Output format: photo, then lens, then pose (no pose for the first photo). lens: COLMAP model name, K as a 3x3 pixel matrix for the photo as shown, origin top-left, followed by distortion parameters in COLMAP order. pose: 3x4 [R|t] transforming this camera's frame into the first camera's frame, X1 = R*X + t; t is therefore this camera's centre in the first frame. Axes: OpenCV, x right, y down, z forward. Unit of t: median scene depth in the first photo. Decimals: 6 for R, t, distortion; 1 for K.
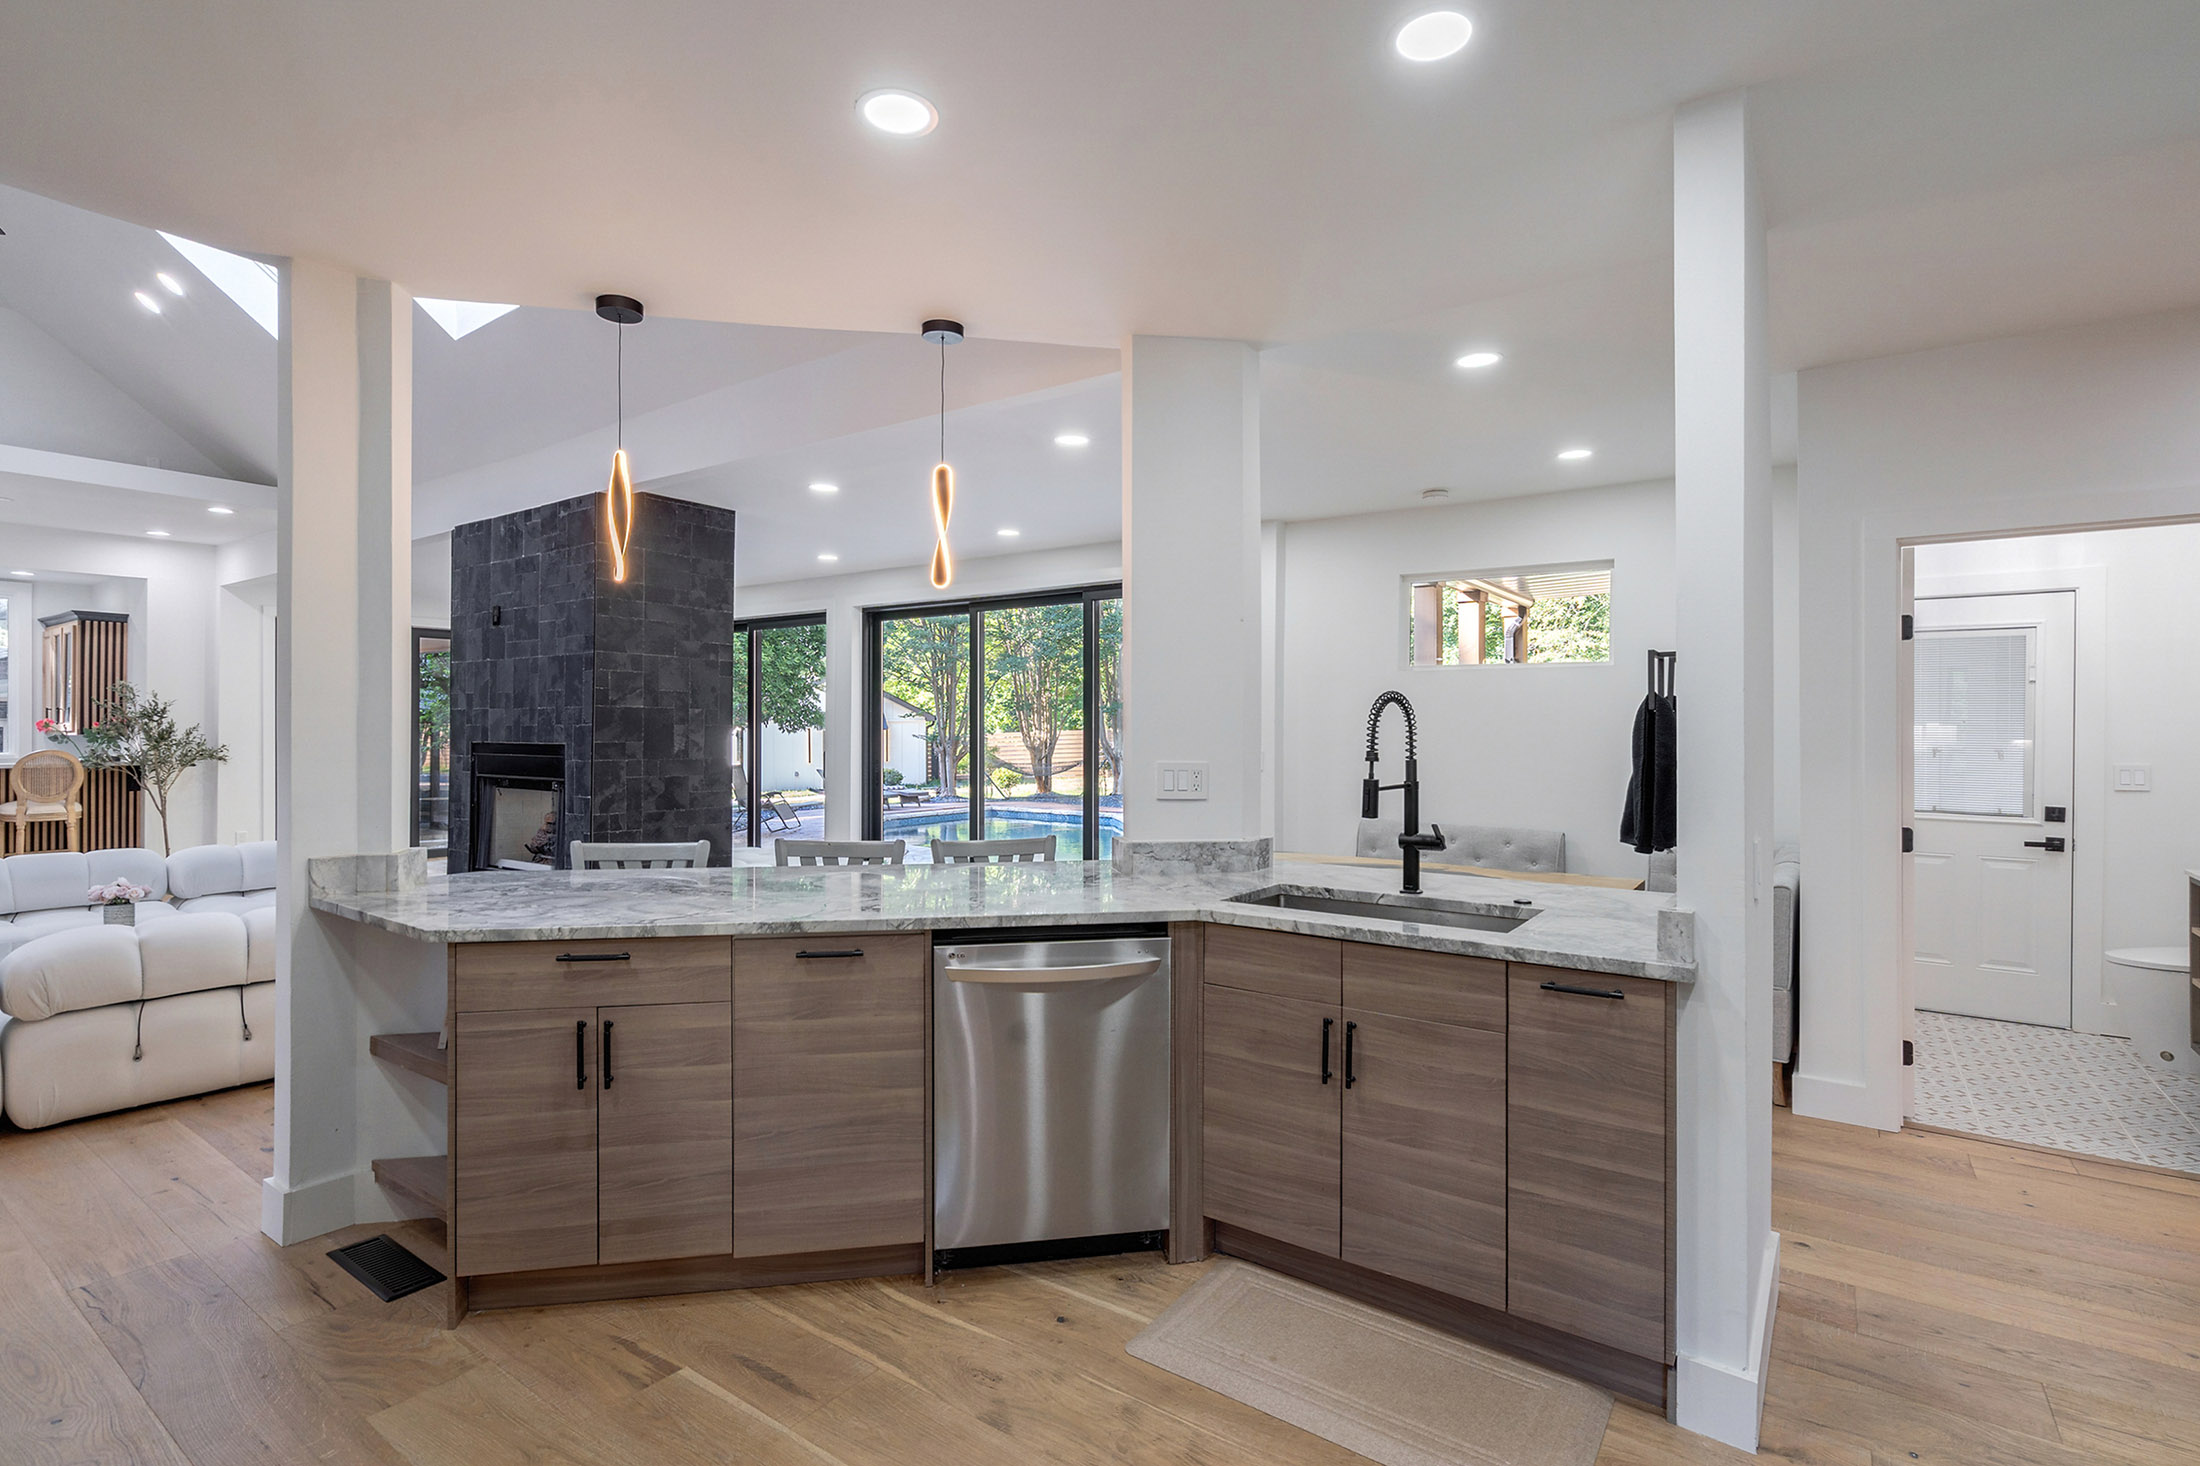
lens RADIAL K [[1023.3, 0, 1106.3], [0, 1023.3, 731.0], [0, 0, 1]] dist [-0.002938, -0.000156]
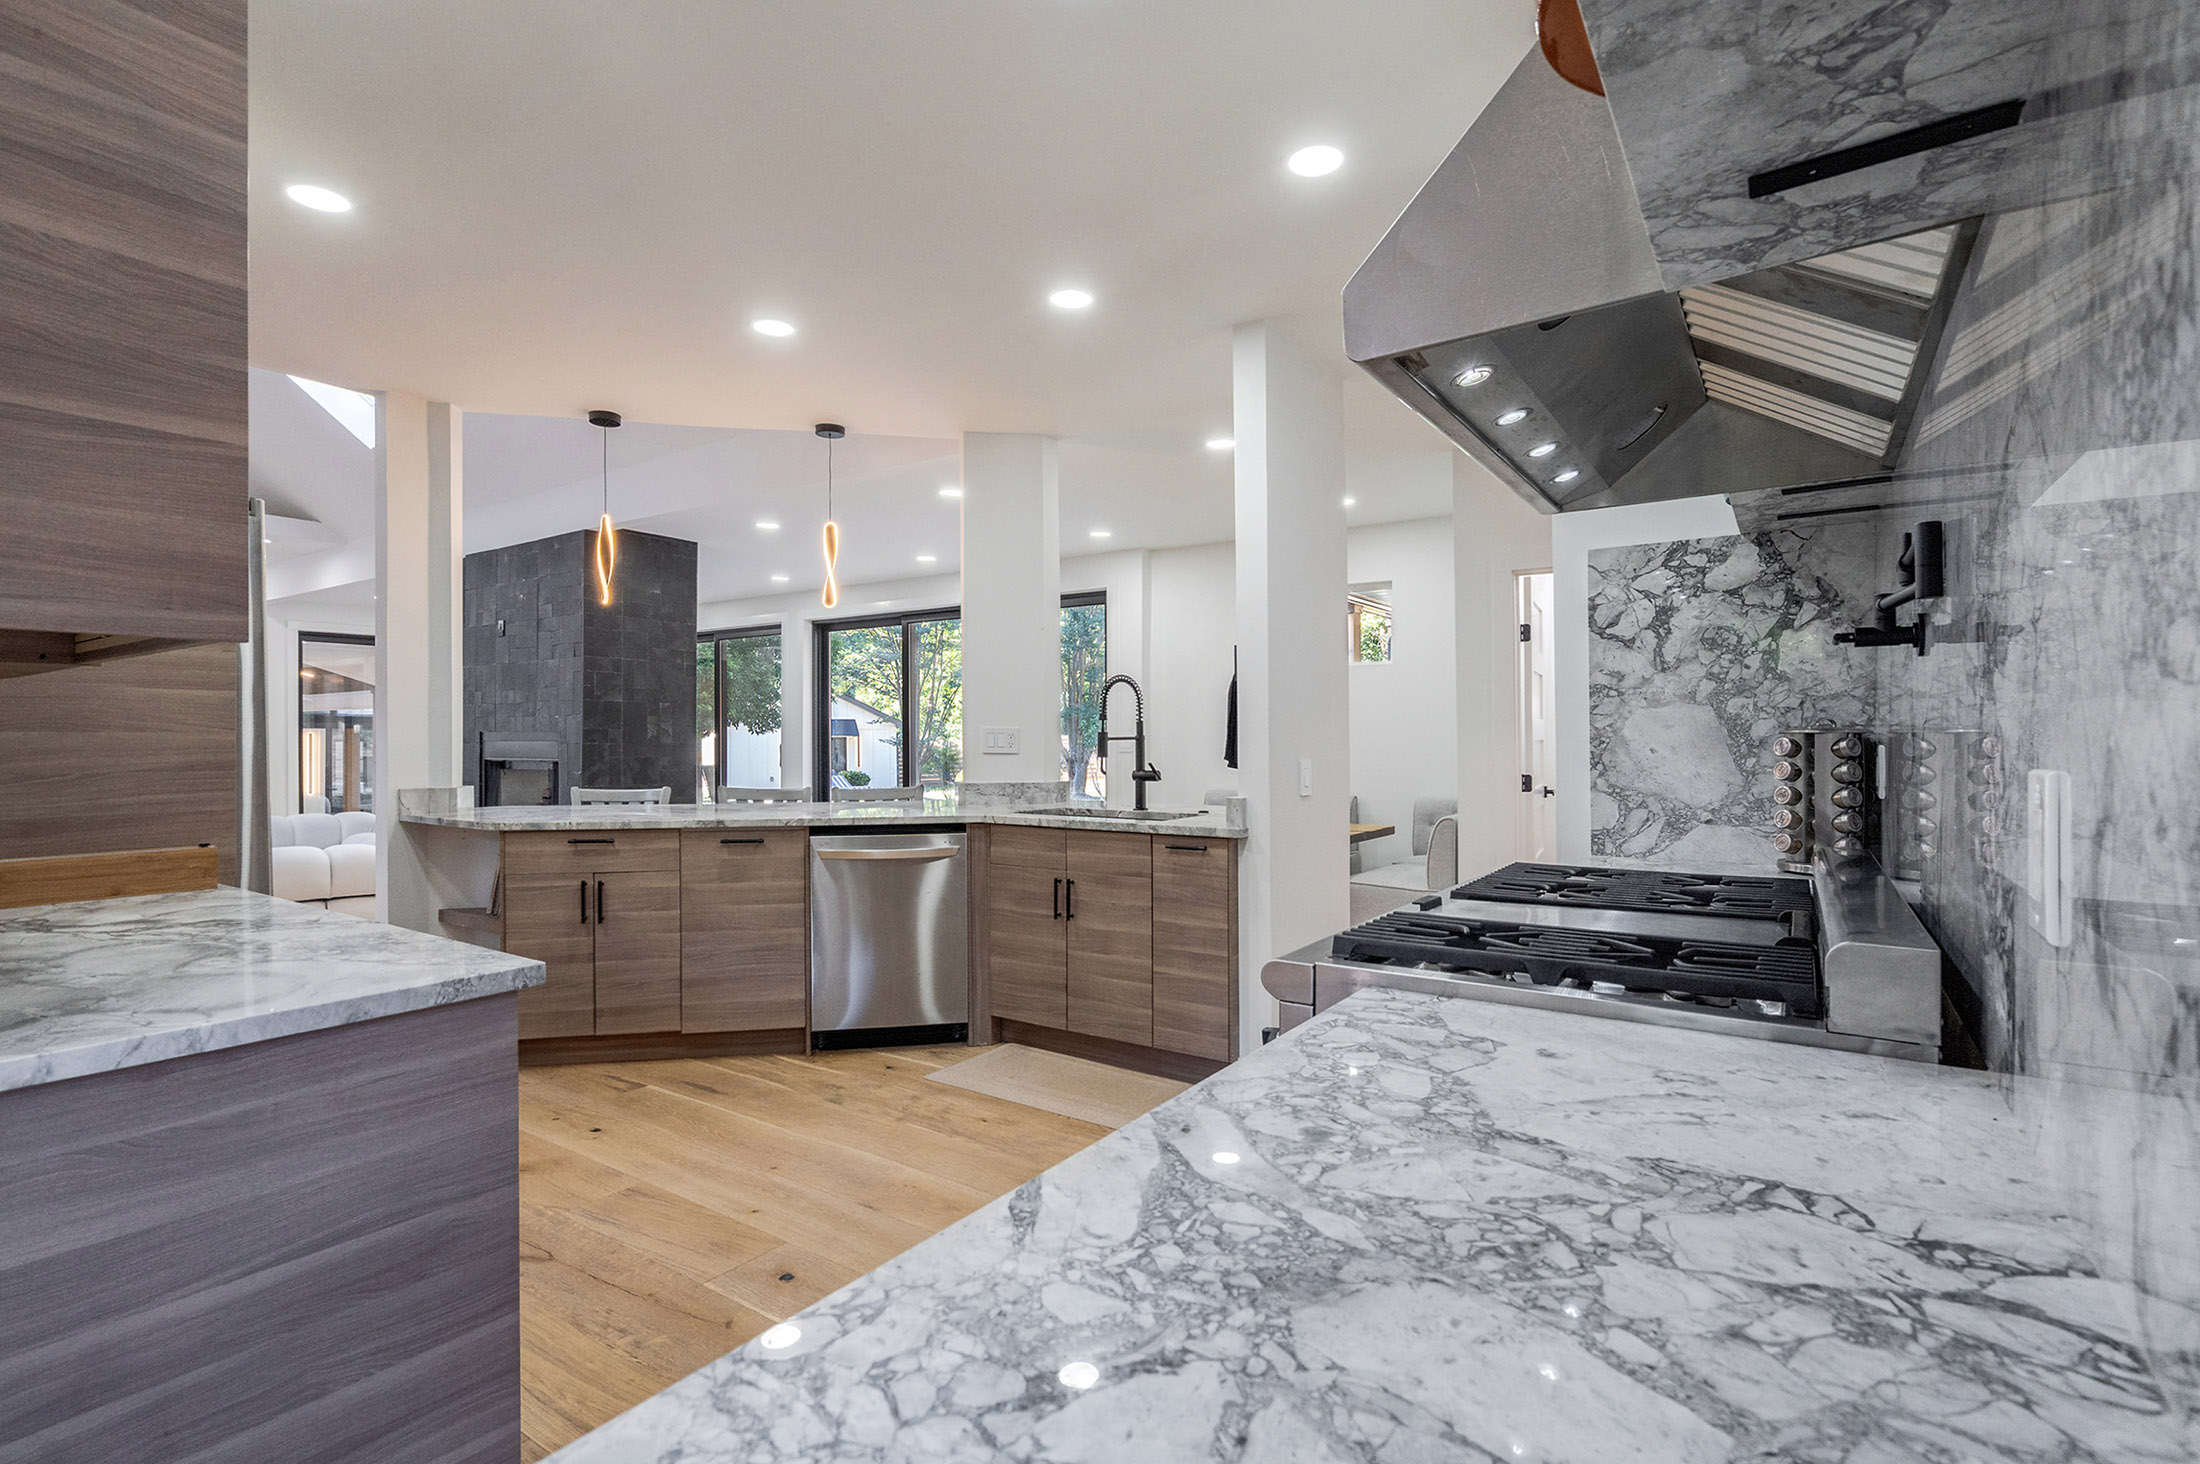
lens RADIAL K [[990.8, 0, 1102.6], [0, 990.8, 734.8], [0, 0, 1]] dist [-0.009269, 0.004891]
pose [[0.999622, -0.006150, 0.026792, 0.240709], [0.006250, 0.999974, -0.003642, 0.061954], [-0.026769, 0.003808, 0.999634, -0.531344]]
